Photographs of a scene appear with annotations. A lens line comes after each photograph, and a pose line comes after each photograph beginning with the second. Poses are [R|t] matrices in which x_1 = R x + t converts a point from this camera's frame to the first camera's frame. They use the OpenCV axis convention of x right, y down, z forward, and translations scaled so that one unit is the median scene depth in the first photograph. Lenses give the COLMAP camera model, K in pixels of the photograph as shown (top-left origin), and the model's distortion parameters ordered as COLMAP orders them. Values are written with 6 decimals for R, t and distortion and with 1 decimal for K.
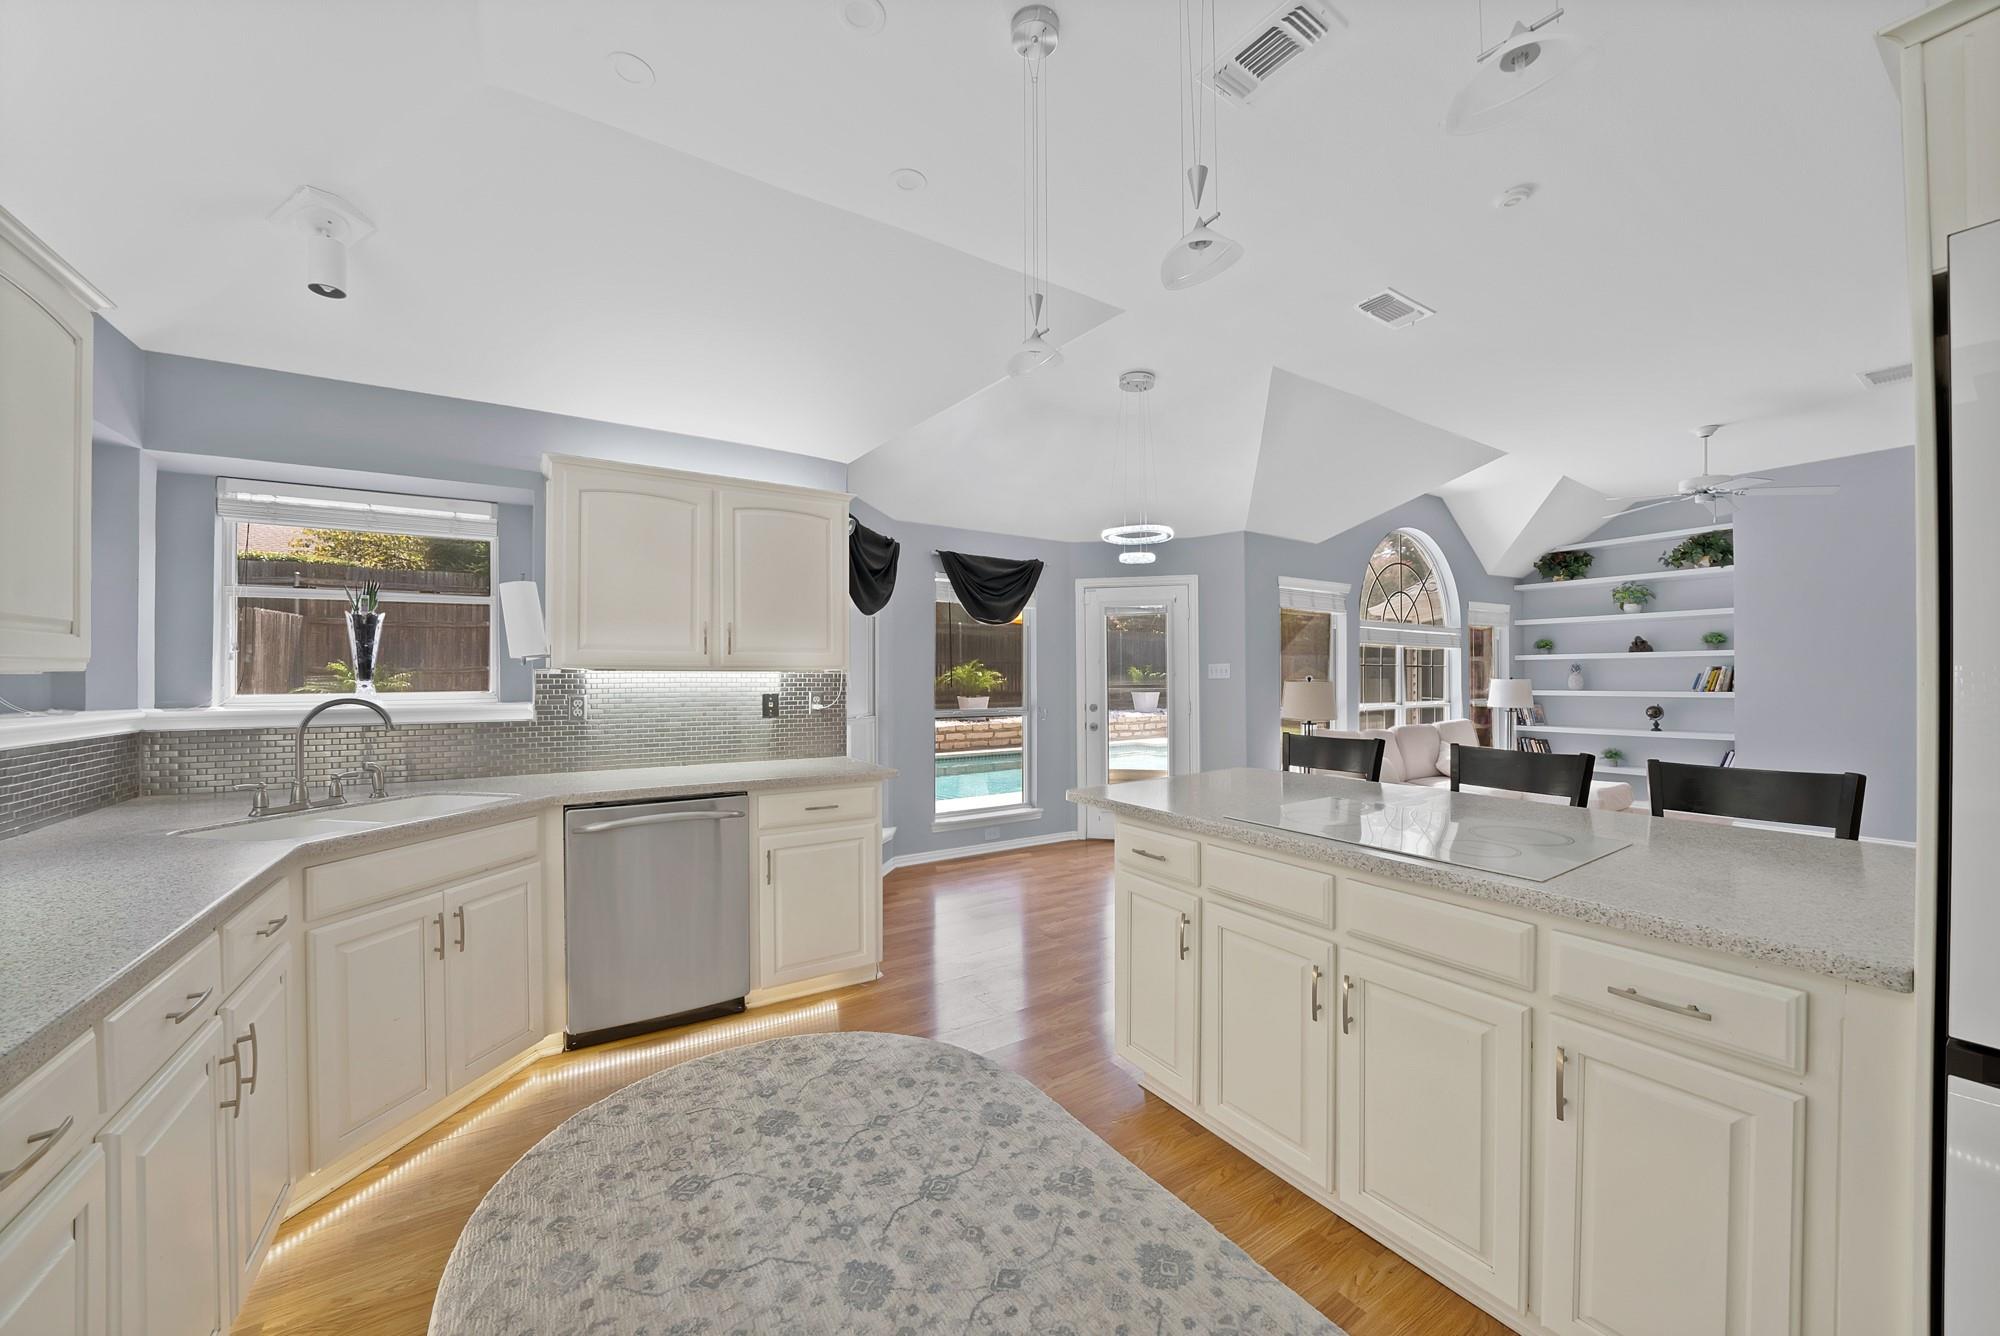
lens RADIAL K [[714.6, 0, 1007.0], [0, 714.6, 675.6], [0, 0, 1]] dist [-0.018575, 0.000128]
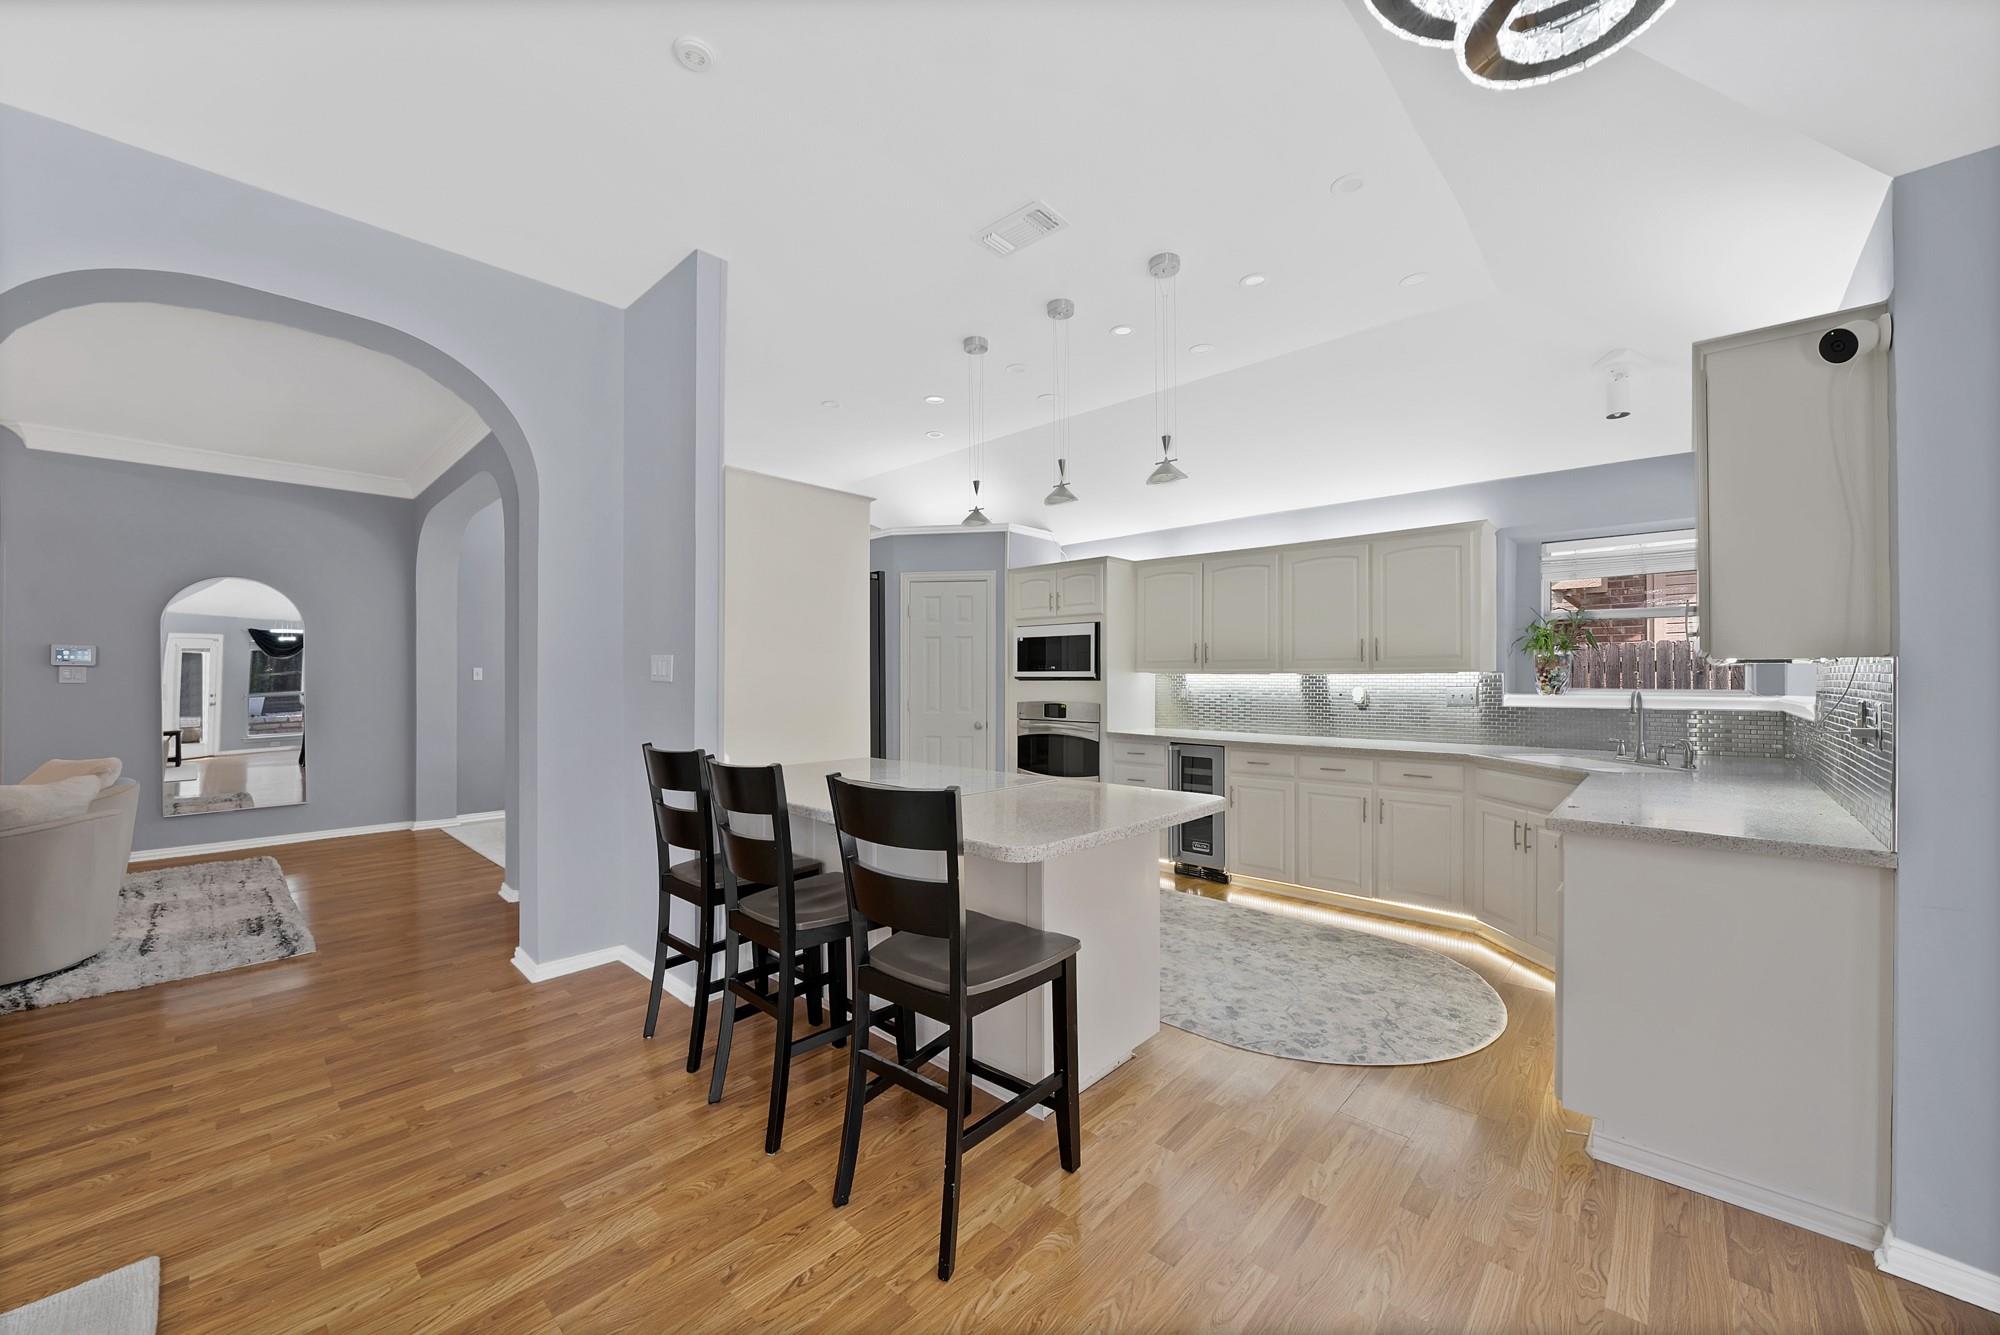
lens RADIAL K [[744.9, 0, 1000.0], [0, 744.9, 667.5], [0, 0, 1]] dist [-0.016490, 0.000181]
pose [[-0.969000, 0.000719, -0.247061, 0.220295], [0.004331, 0.999892, -0.014076, 0.002160], [0.247024, -0.014709, -0.968898, 0.698149]]
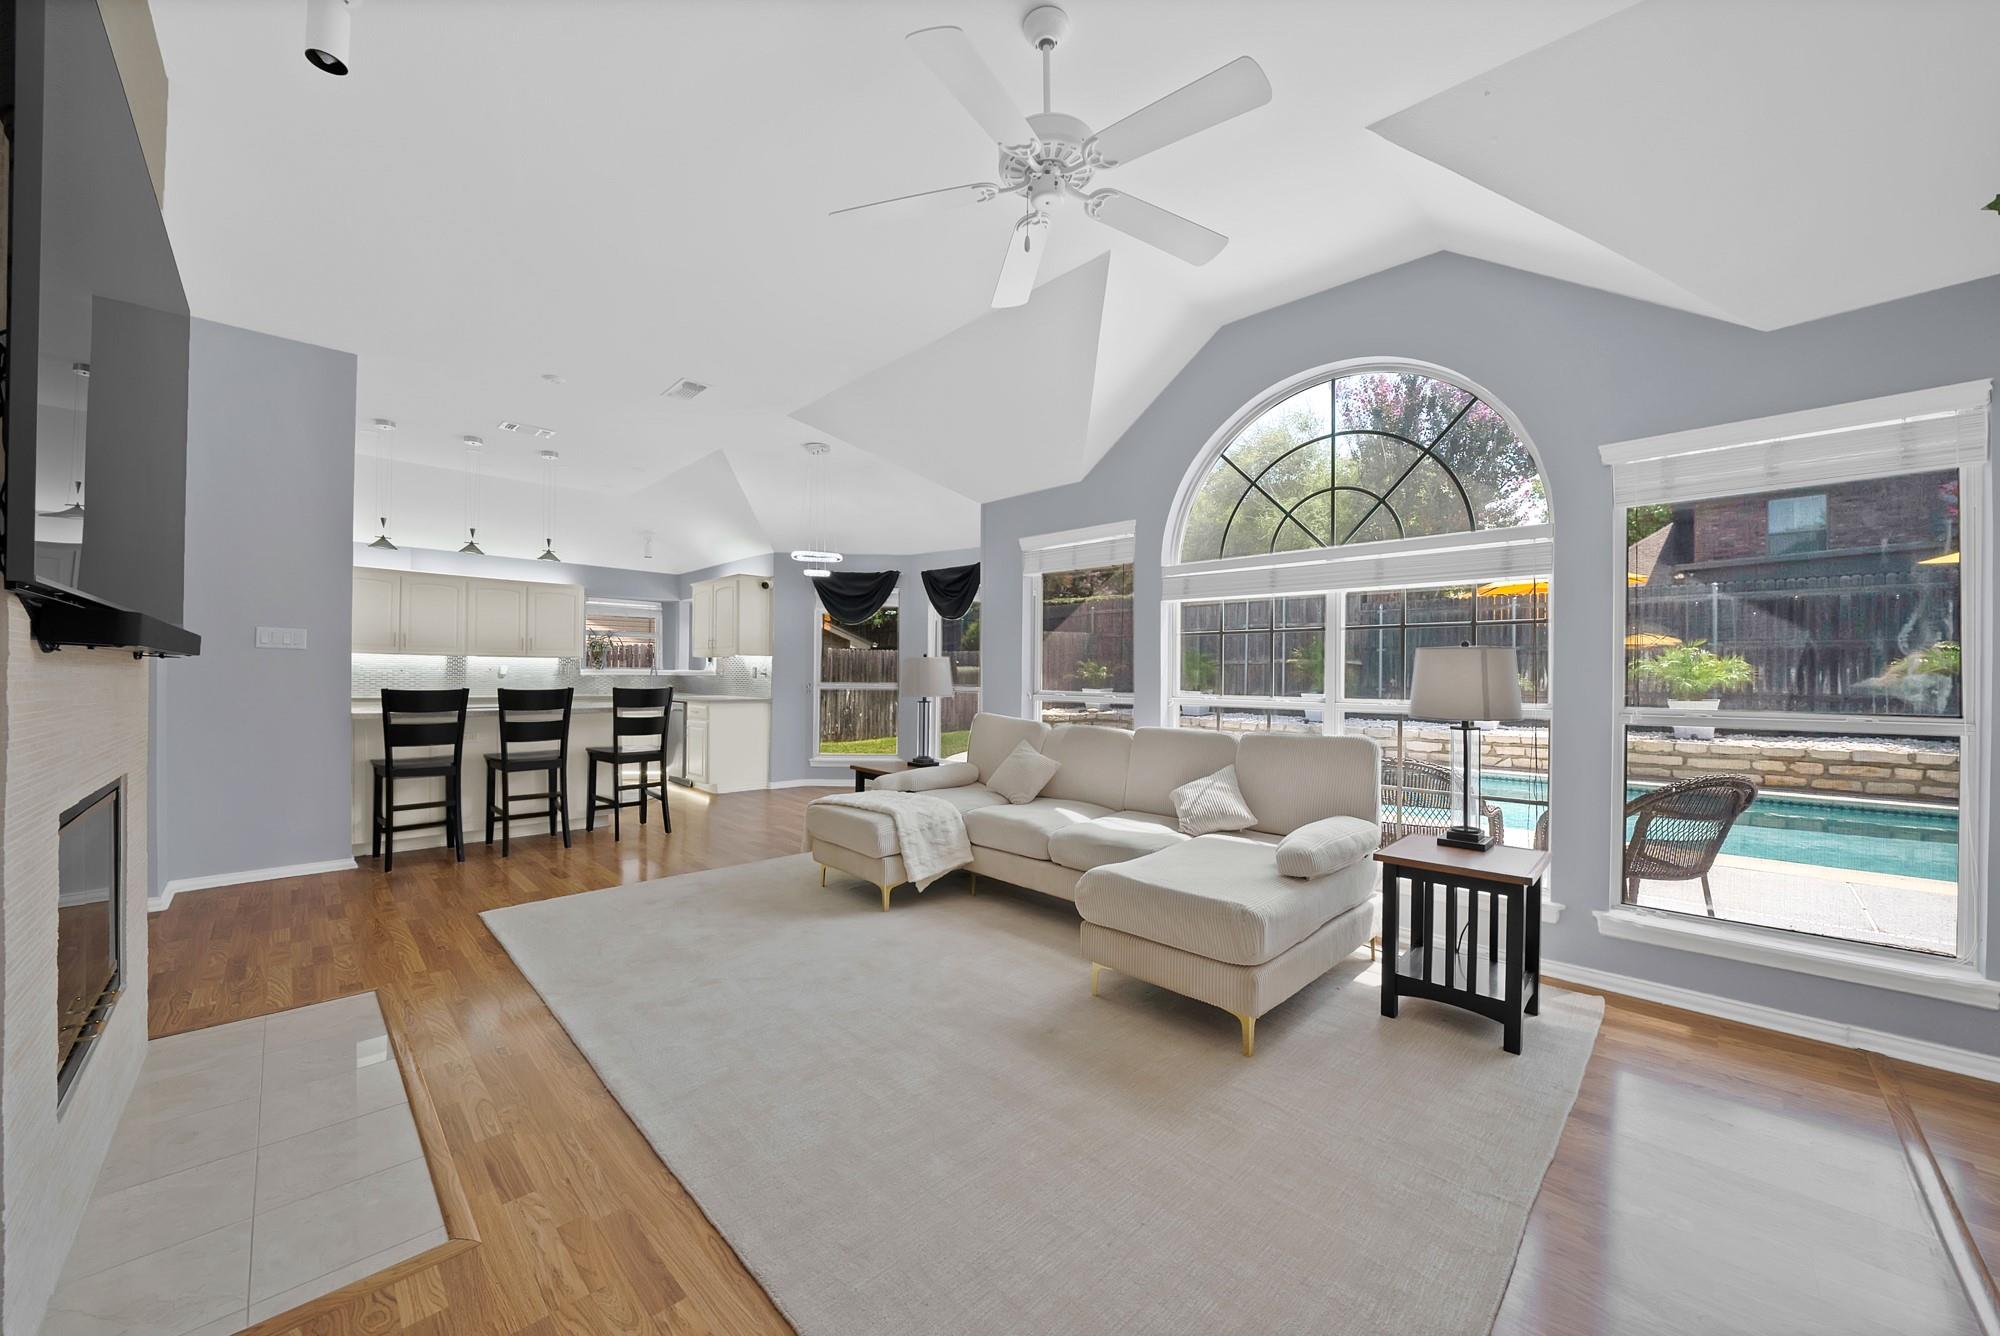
lens RADIAL K [[723.7, 0, 1001.9], [0, 723.7, 673.2], [0, 0, 1]] dist [-0.019084, -0.000078]
pose [[0.210902, 0.001212, -0.977506, 1.025863], [-0.005565, 0.999985, 0.000039, 0.020918], [0.977491, 0.005431, 0.210906, 0.648201]]
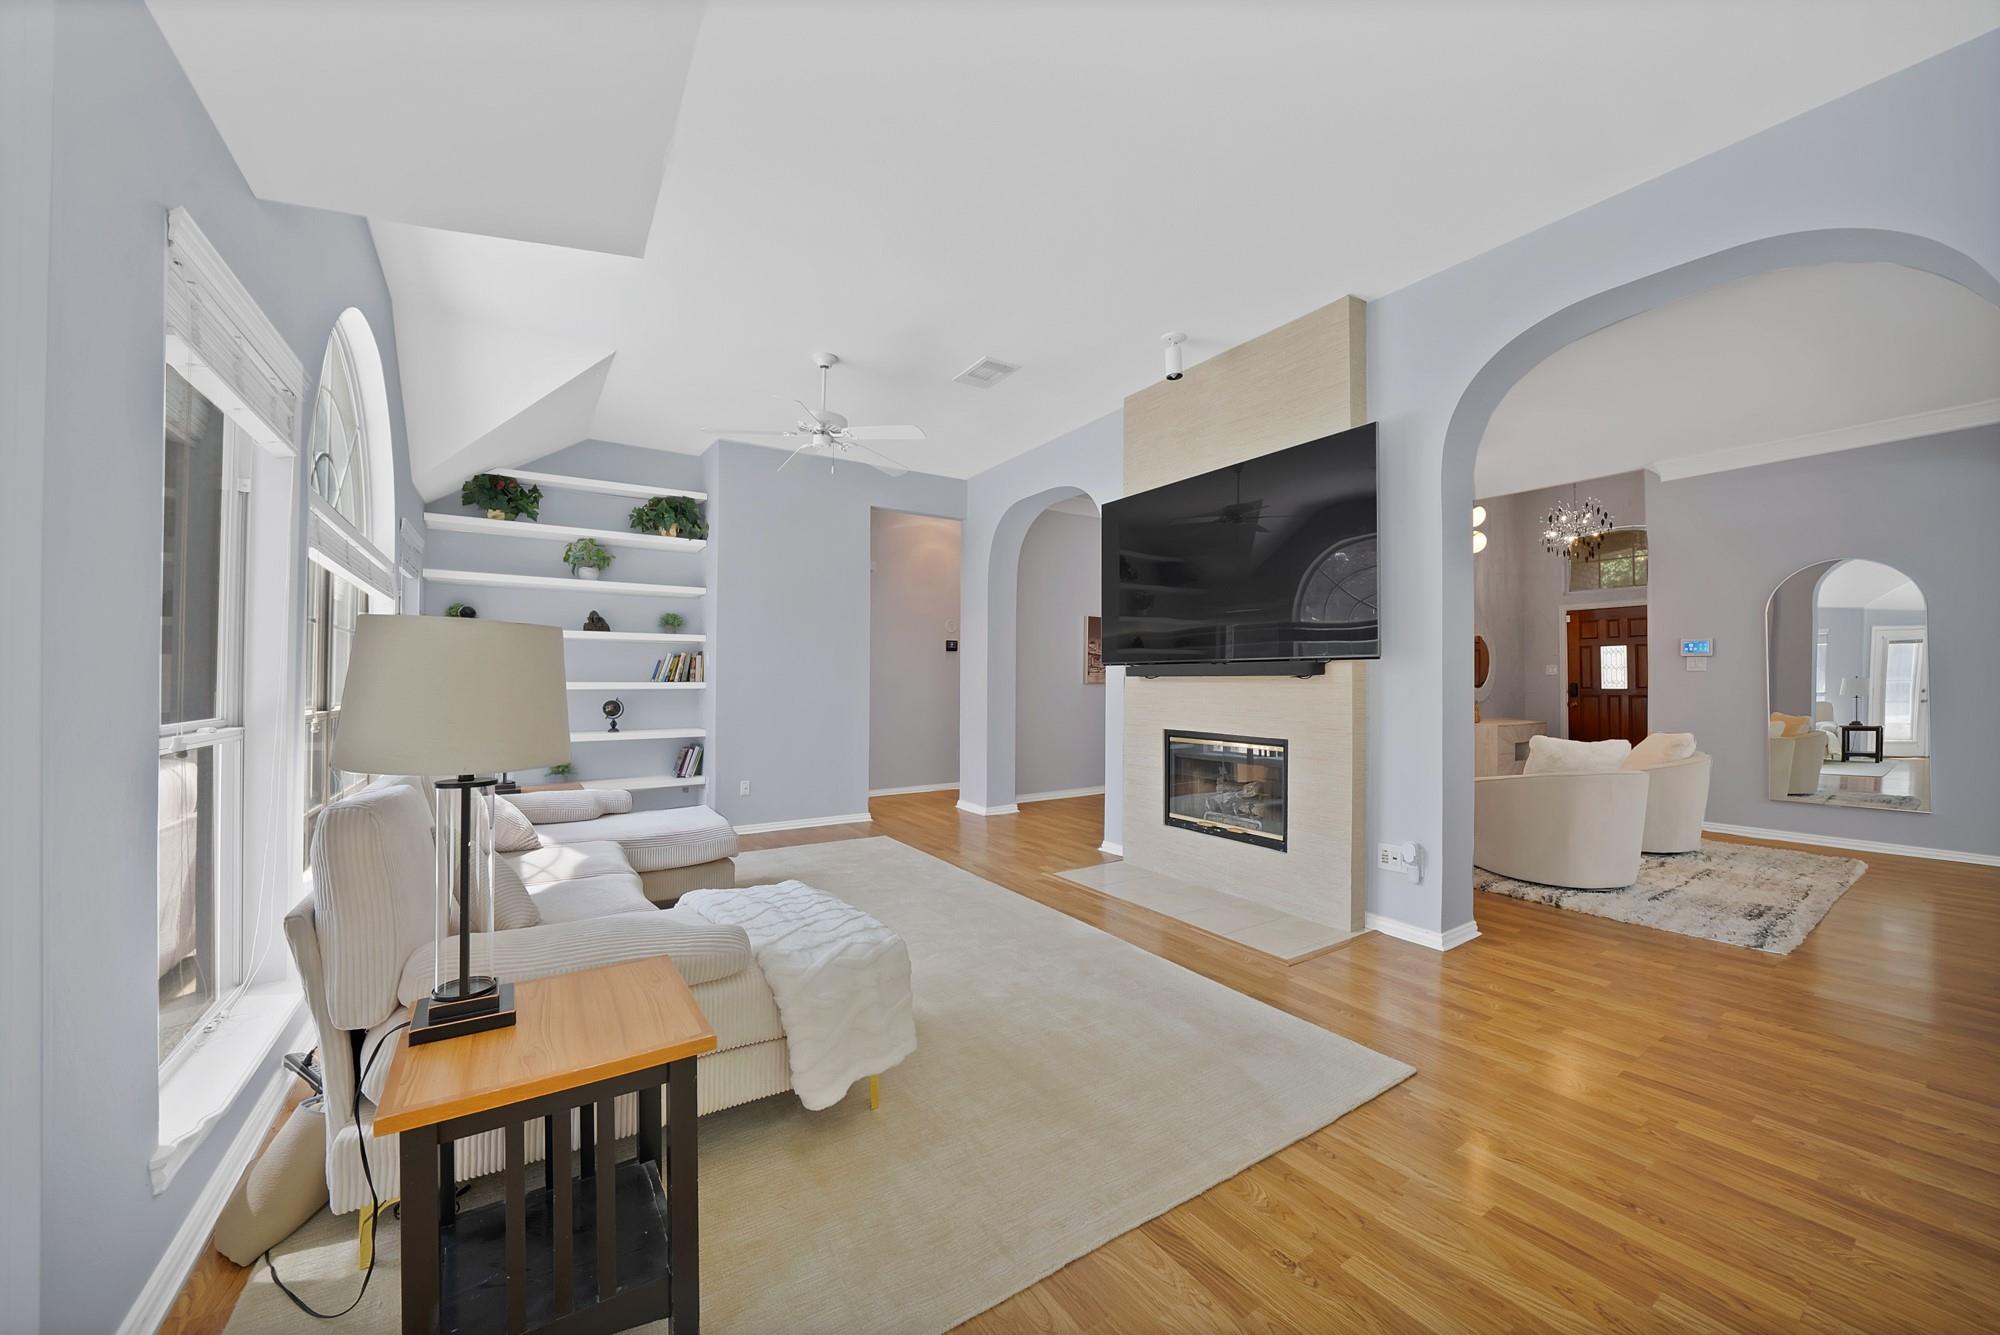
lens RADIAL K [[723.7, 0, 1001.9], [0, 723.7, 672.7], [0, 0, 1]] dist [-0.019084, -0.000078]
pose [[-0.009379, 0.012412, 0.999879, 0.109761], [-0.004568, 0.999912, -0.012455, 0.020463], [-0.999946, -0.004684, -0.009322, 0.581303]]
